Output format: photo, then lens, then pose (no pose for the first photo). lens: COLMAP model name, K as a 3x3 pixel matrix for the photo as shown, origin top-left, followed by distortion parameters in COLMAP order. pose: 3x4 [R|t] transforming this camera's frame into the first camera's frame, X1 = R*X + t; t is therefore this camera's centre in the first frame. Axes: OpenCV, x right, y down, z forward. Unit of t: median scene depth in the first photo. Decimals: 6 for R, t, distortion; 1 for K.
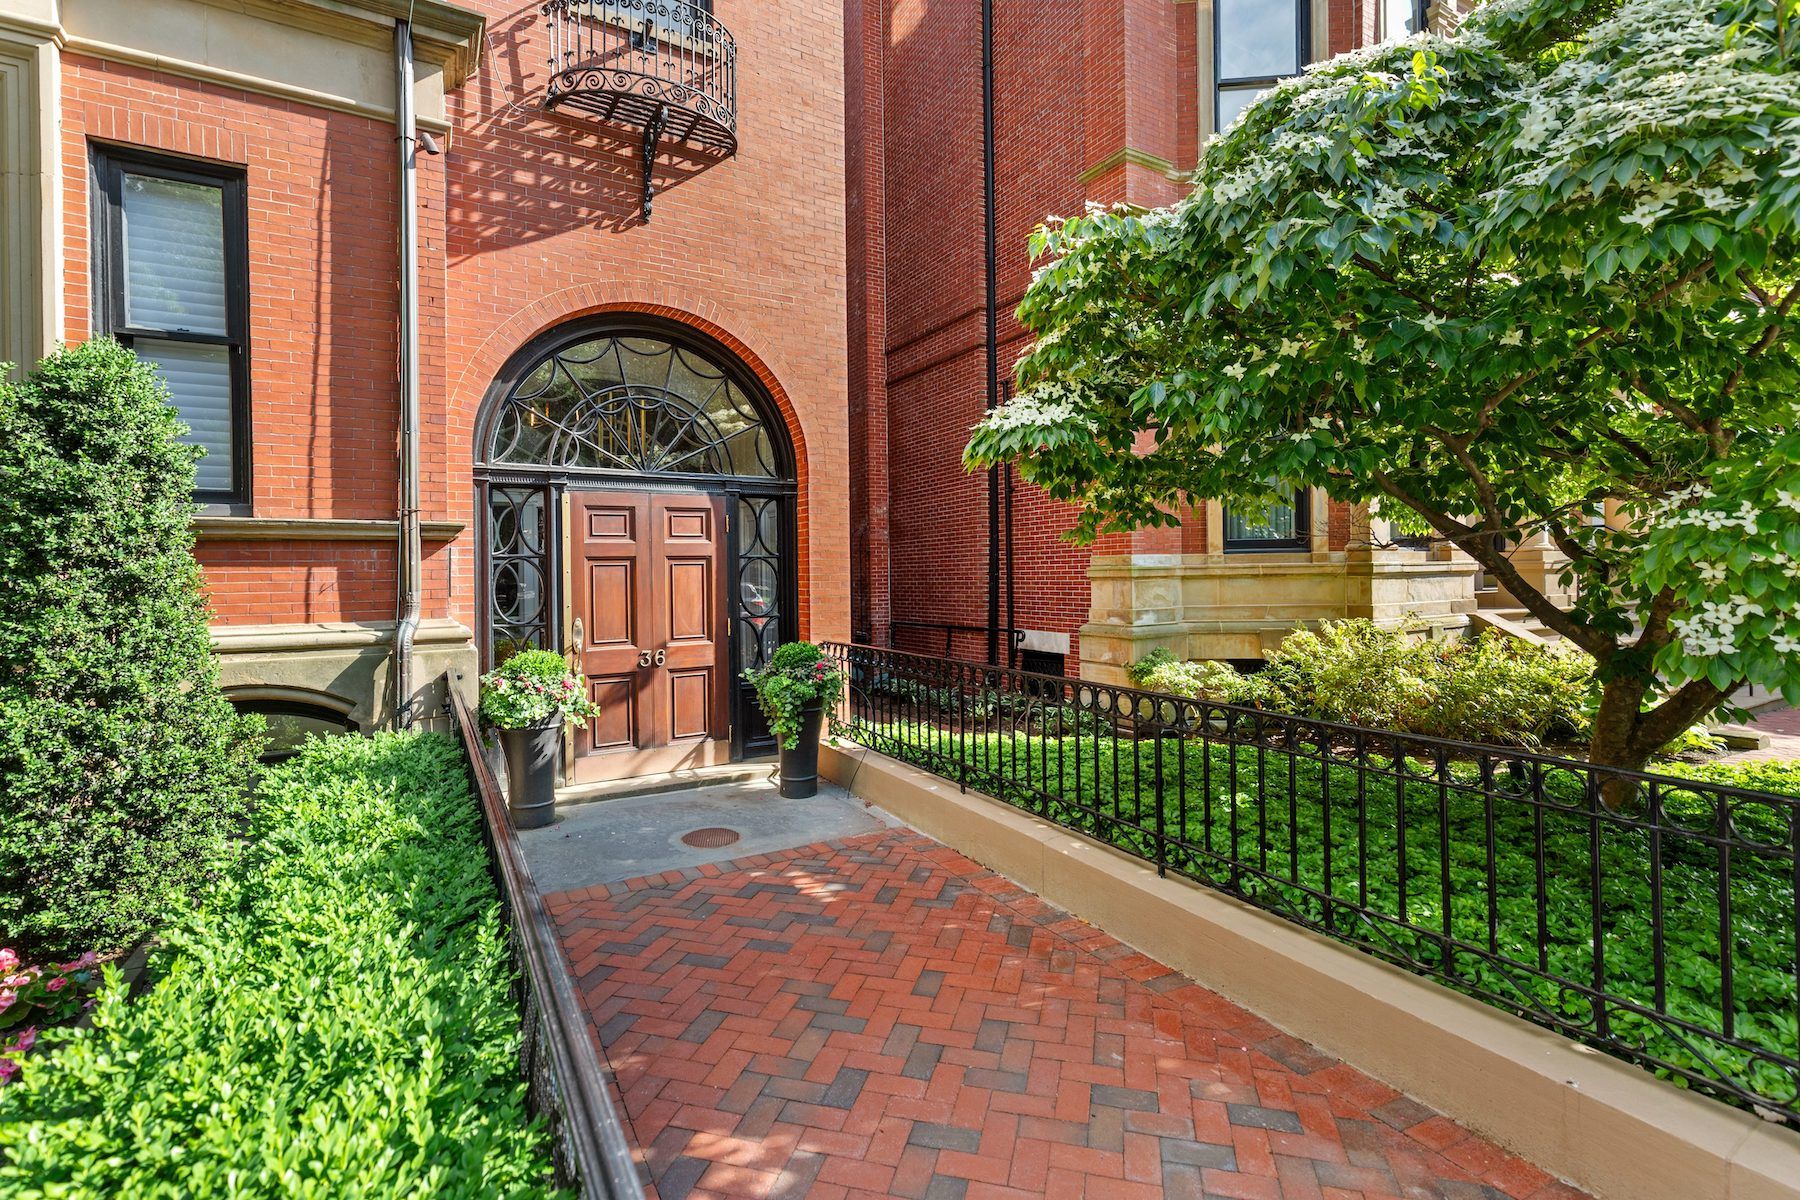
lens RADIAL K [[818.7, 0, 878.7], [0, 818.7, 584.6], [0, 0, 1]] dist [0.000949, -0.000968]
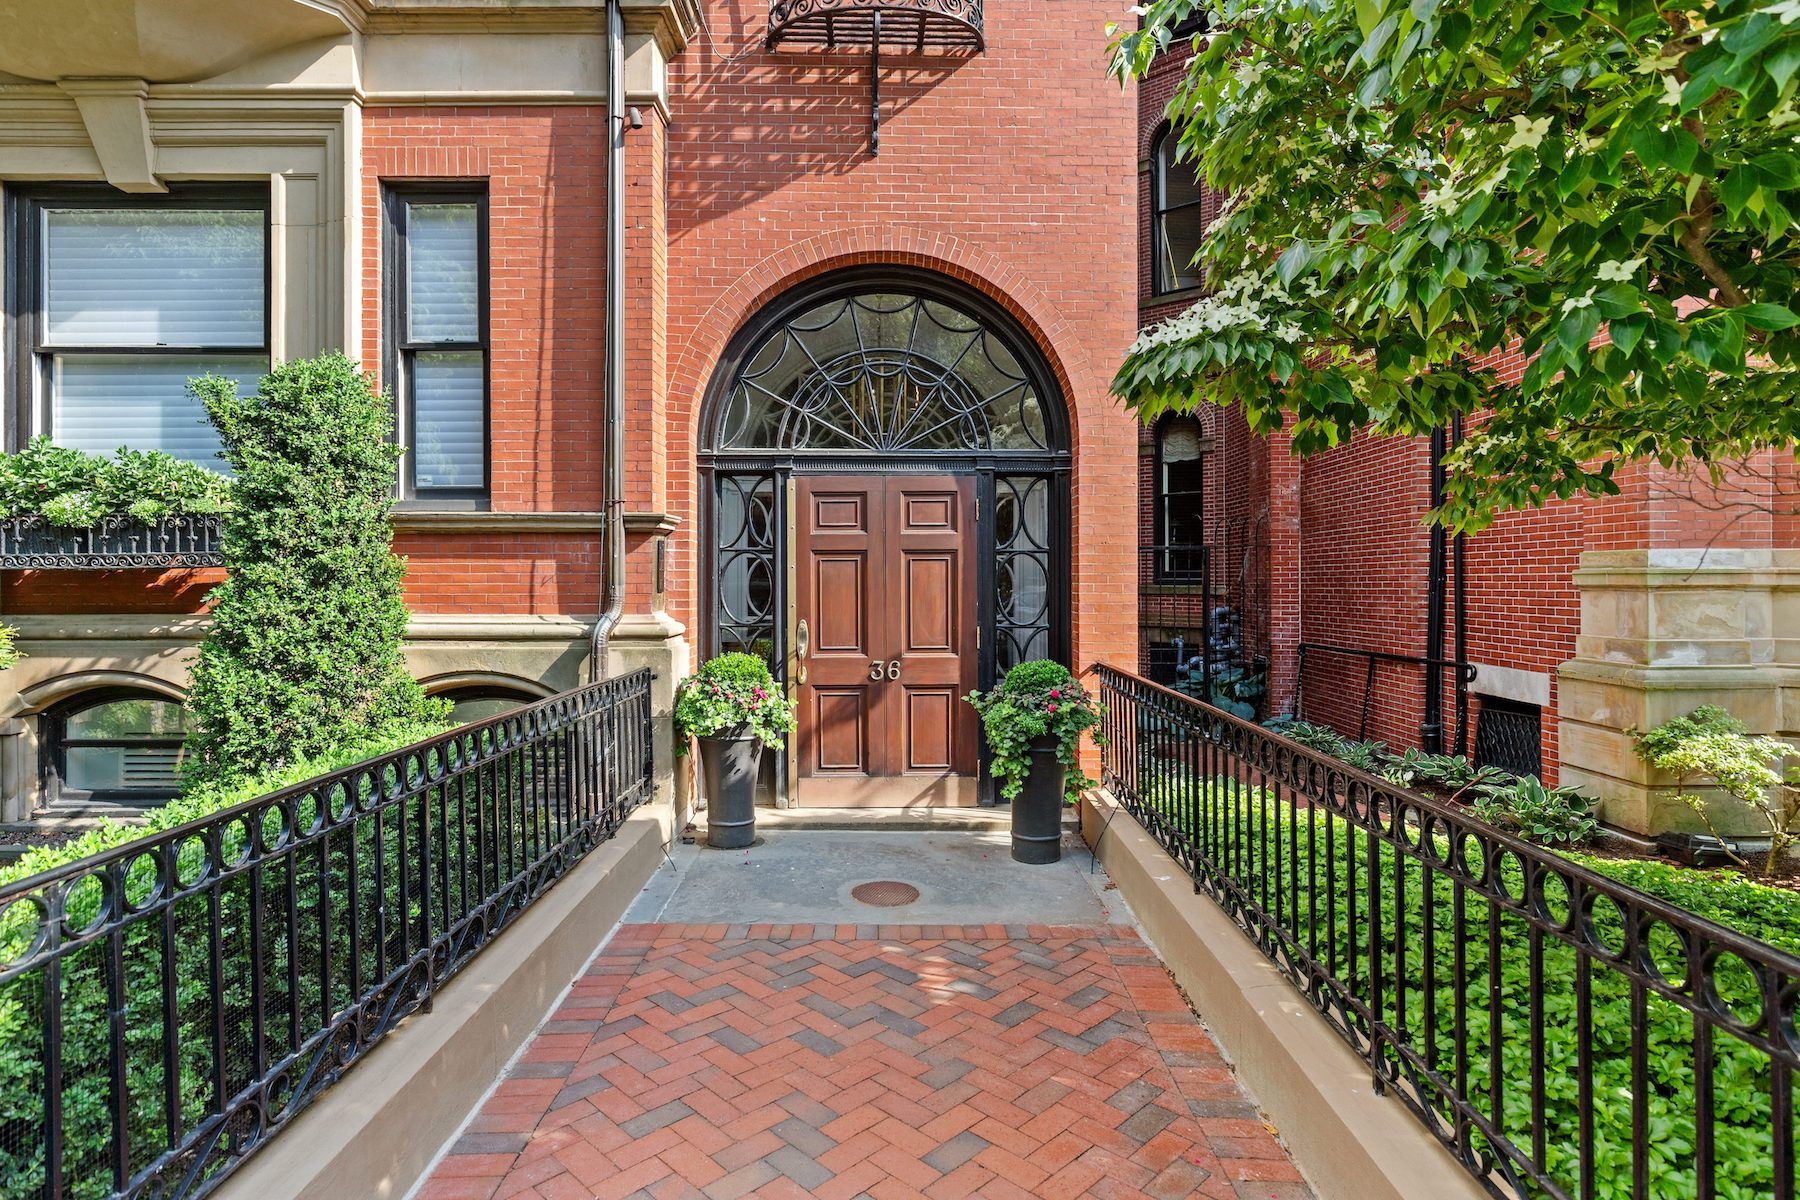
lens RADIAL K [[966.8, 0, 903.3], [0, 966.8, 588.5], [0, 0, 1]] dist [-0.004828, 0.000628]
pose [[0.868456, 0.018758, -0.495411, 0.266526], [-0.019563, 0.999802, 0.003563, 0.001425], [0.495380, 0.006598, 0.868651, 0.161436]]
